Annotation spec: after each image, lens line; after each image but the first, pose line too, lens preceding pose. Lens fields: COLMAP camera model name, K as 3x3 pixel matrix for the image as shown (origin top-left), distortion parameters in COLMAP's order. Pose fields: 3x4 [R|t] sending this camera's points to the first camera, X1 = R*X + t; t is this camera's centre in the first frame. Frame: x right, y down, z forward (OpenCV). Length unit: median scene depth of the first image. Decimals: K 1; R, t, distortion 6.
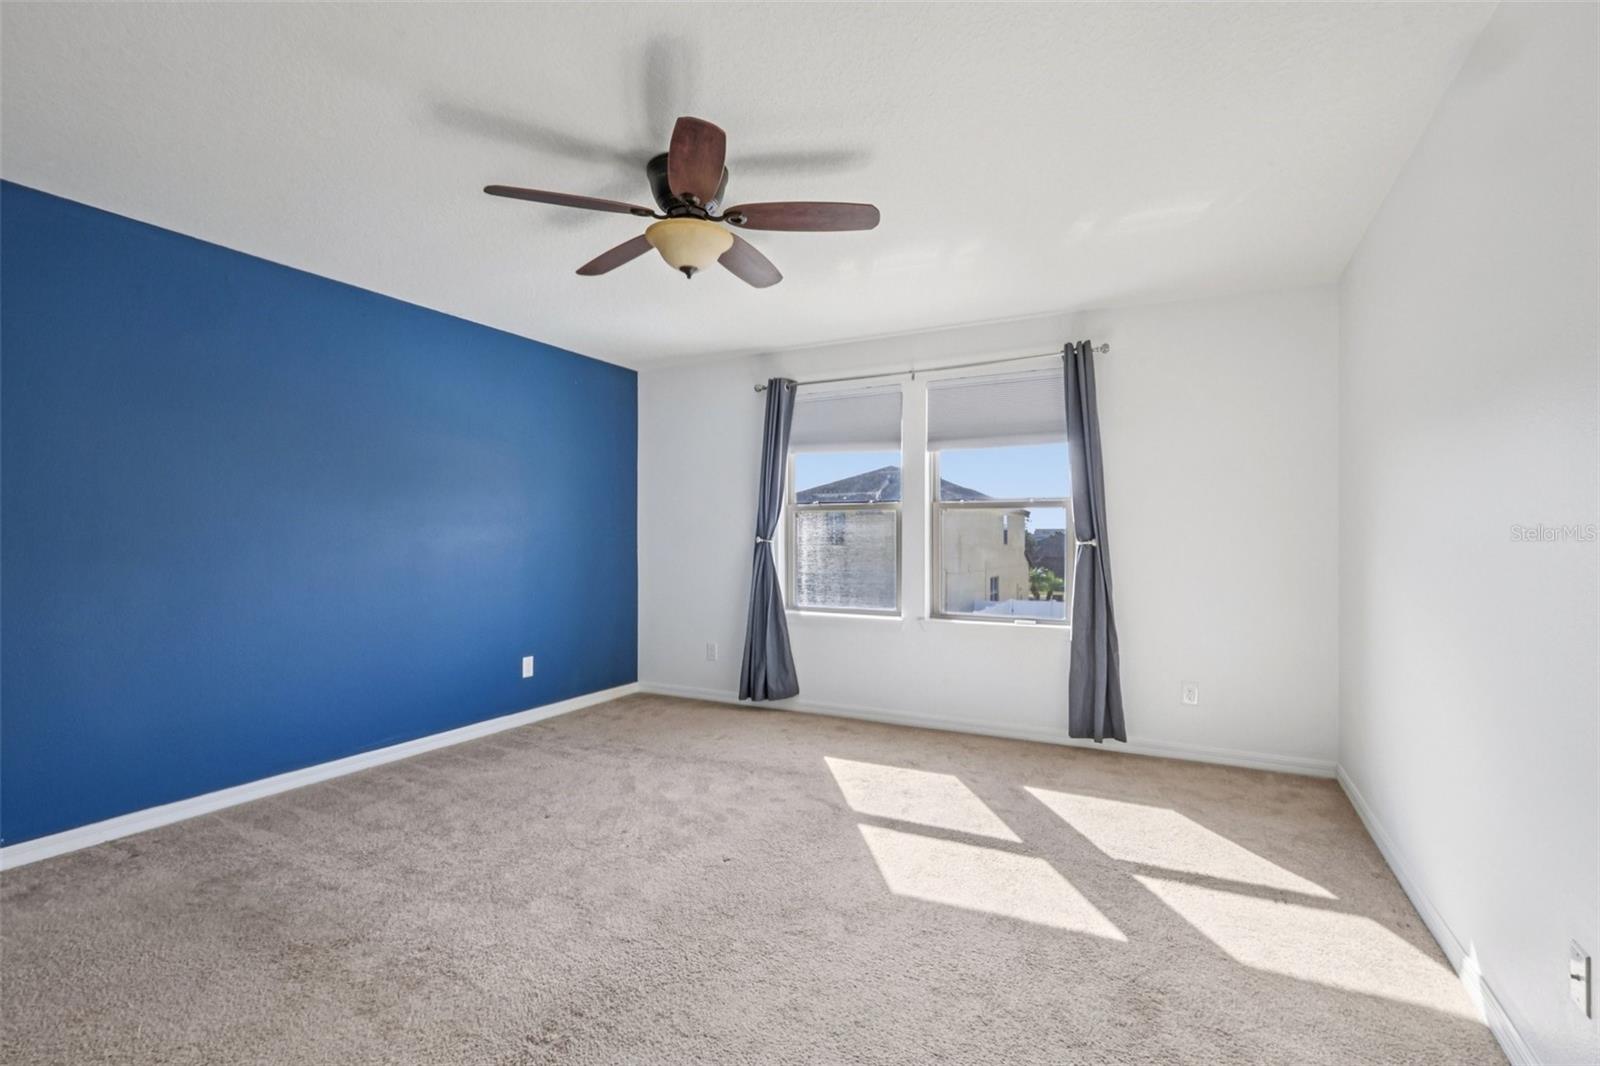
lens RADIAL K [[746.3, 0, 801.2], [0, 746.3, 531.9], [0, 0, 1]] dist [-0.004730, -0.000002]
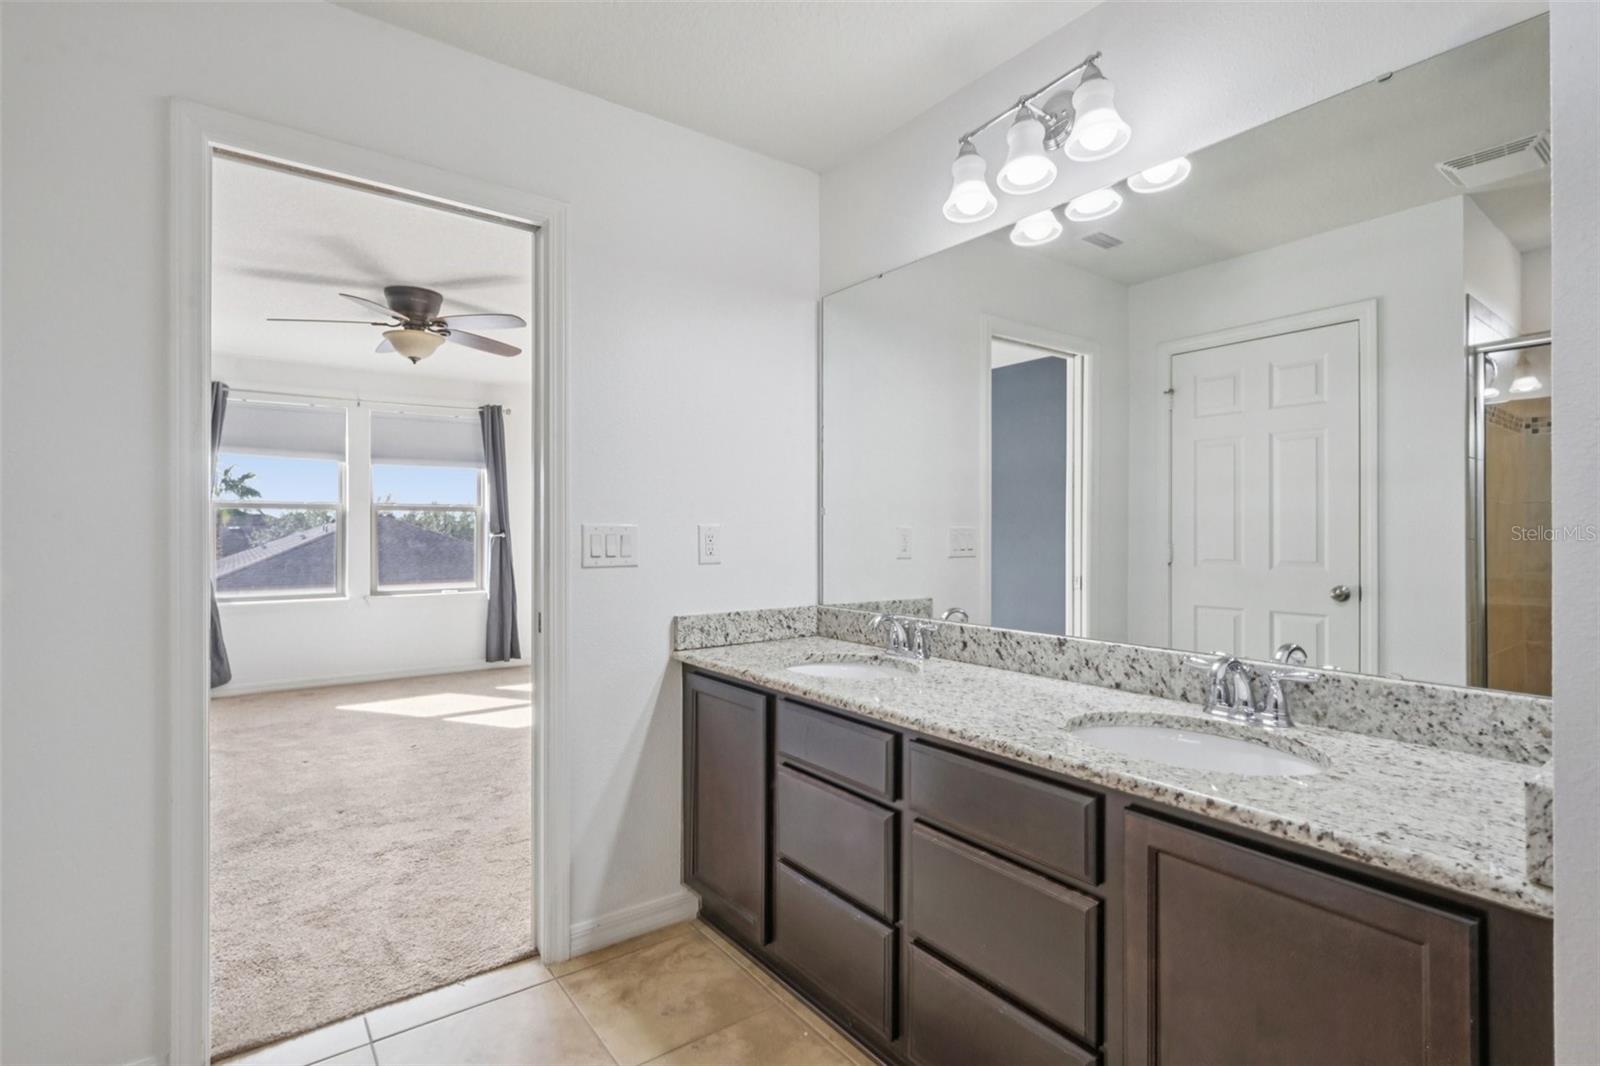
lens RADIAL K [[746.3, 0, 787.9], [0, 746.3, 530.5], [0, 0, 1]] dist [-0.004730, -0.000002]
pose [[0.449131, -0.004639, 0.893454, -0.766173], [-0.000190, 0.999986, 0.005288, -0.003655], [-0.893466, -0.002545, 0.449124, -0.245355]]
